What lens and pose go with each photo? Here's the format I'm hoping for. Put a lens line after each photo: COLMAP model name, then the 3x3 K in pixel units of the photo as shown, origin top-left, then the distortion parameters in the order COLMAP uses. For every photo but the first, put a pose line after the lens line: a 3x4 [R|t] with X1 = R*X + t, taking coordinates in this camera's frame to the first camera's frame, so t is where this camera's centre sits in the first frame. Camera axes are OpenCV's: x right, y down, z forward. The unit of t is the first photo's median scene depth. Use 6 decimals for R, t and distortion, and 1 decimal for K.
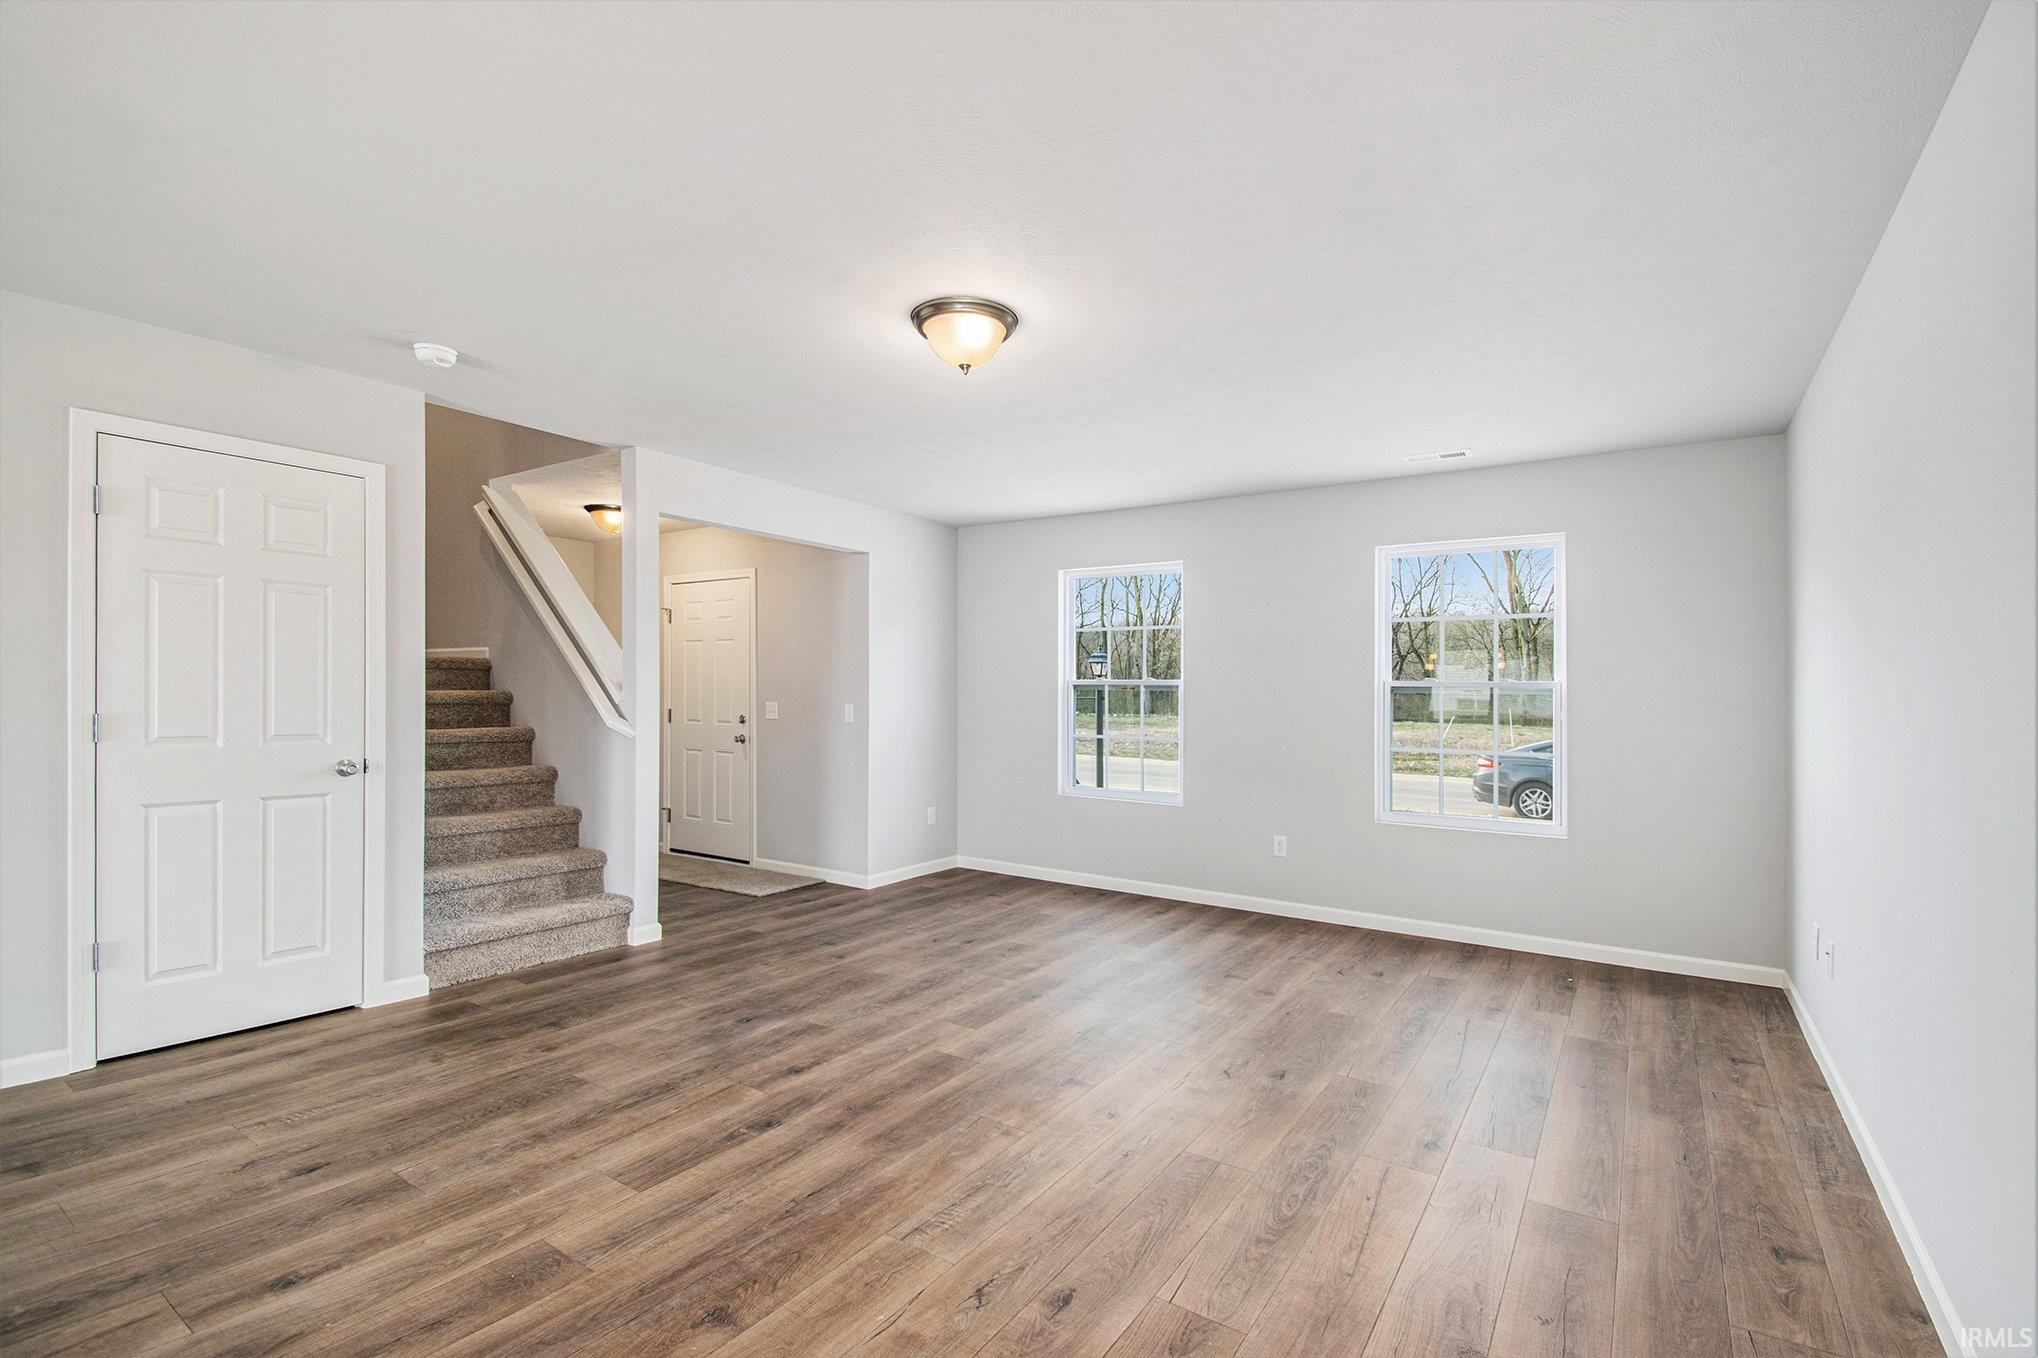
lens RADIAL K [[930.6, 0, 1029.0], [0, 930.6, 667.1], [0, 0, 1]] dist [-0.005831, -0.009464]
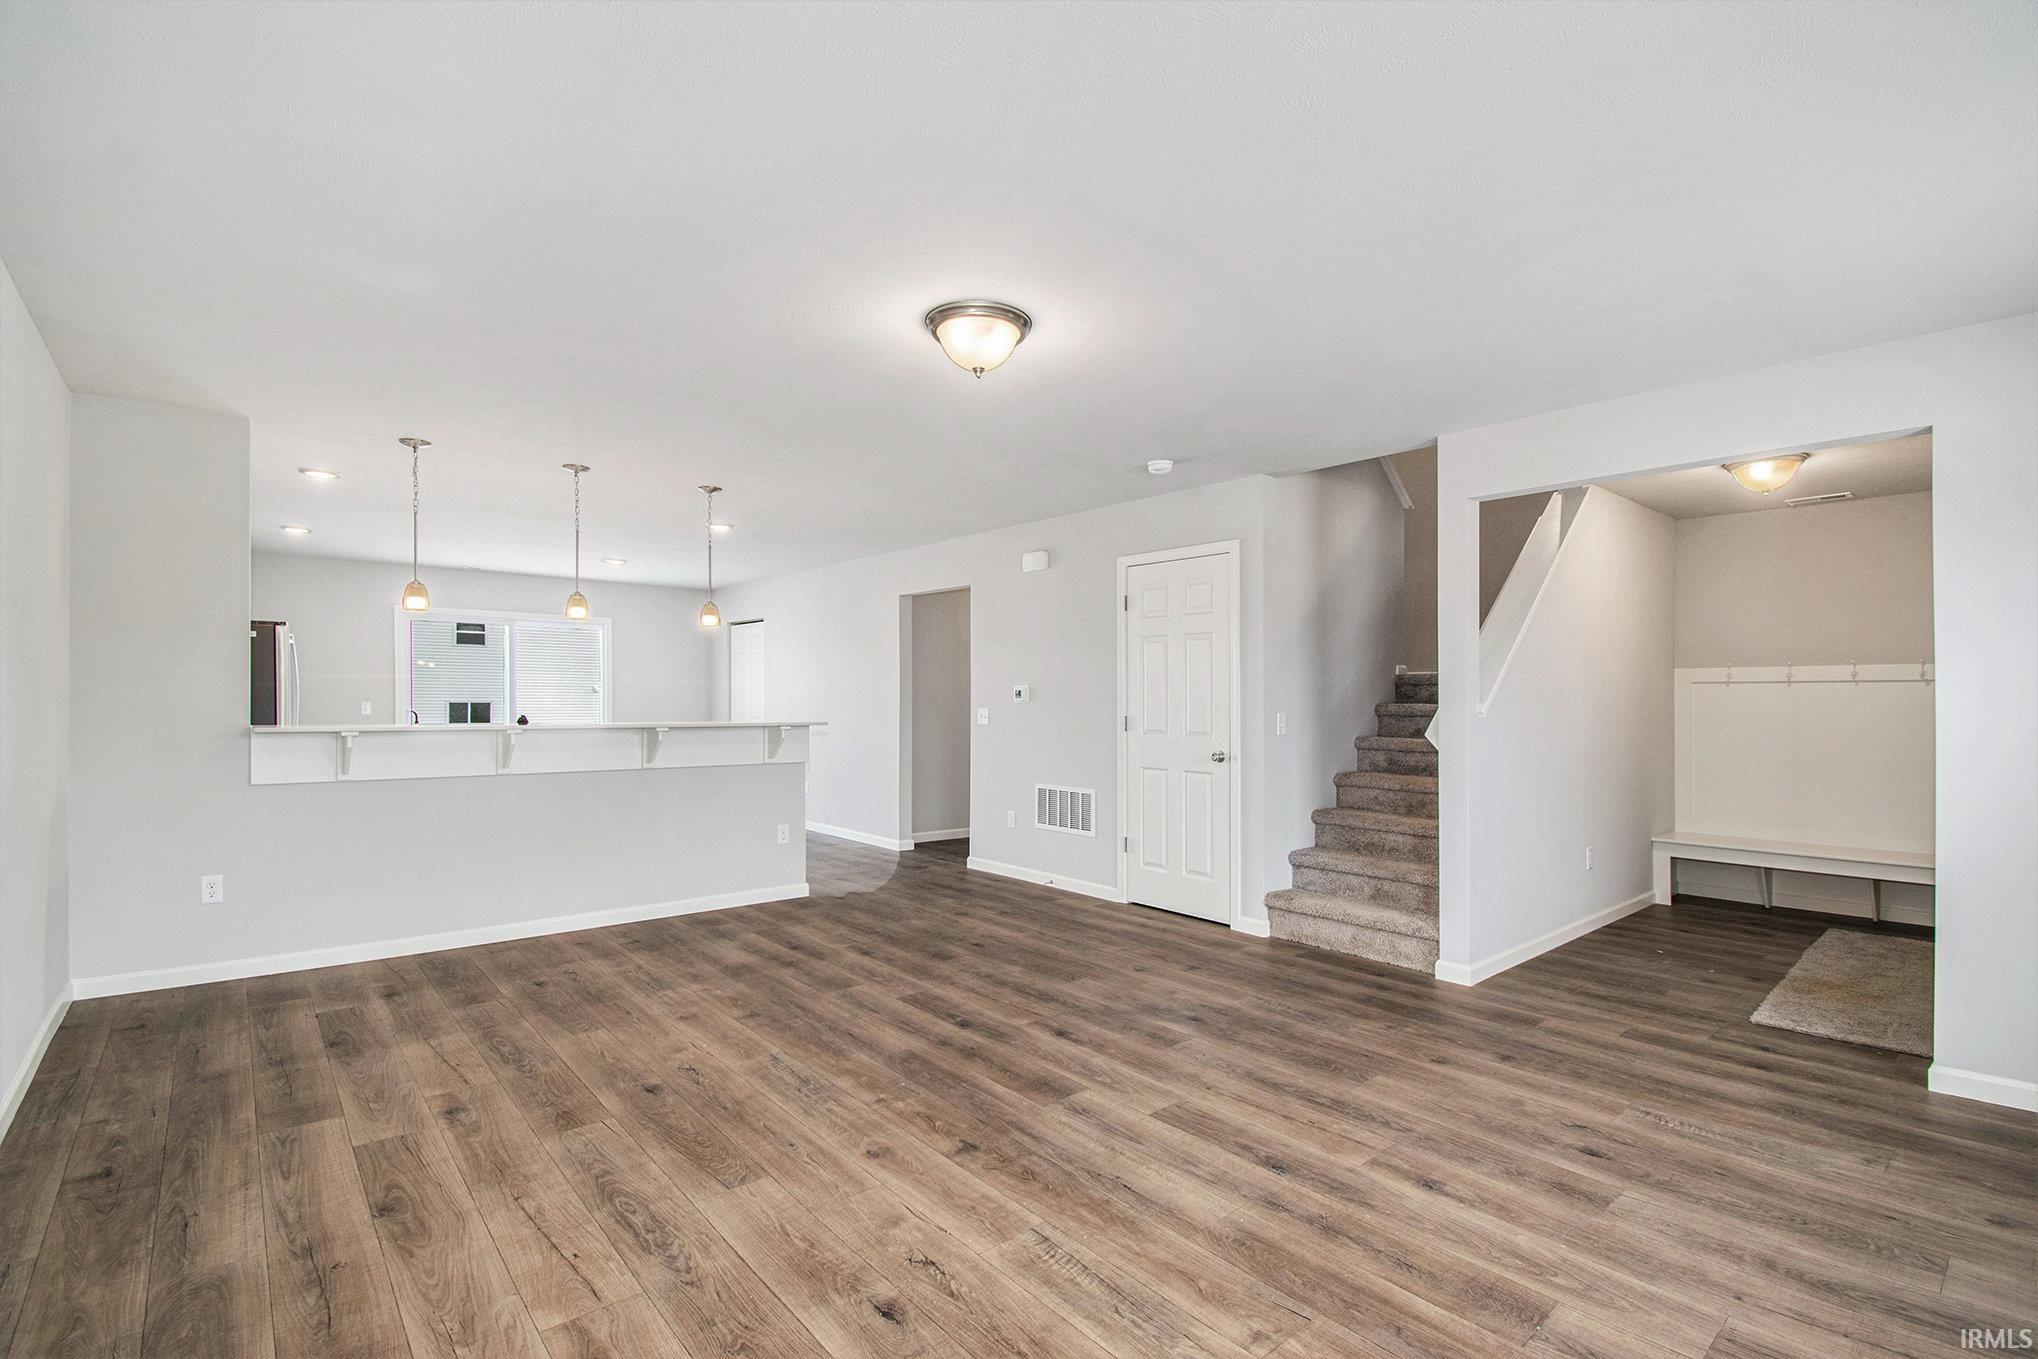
lens RADIAL K [[930.6, 0, 1041.6], [0, 930.6, 704.6], [0, 0, 1]] dist [-0.005831, -0.009464]
pose [[-0.260300, -0.007993, -0.965495, 0.775384], [0.013320, 0.999841, -0.011869, 0.043837], [0.965436, -0.015950, -0.260152, 1.166185]]
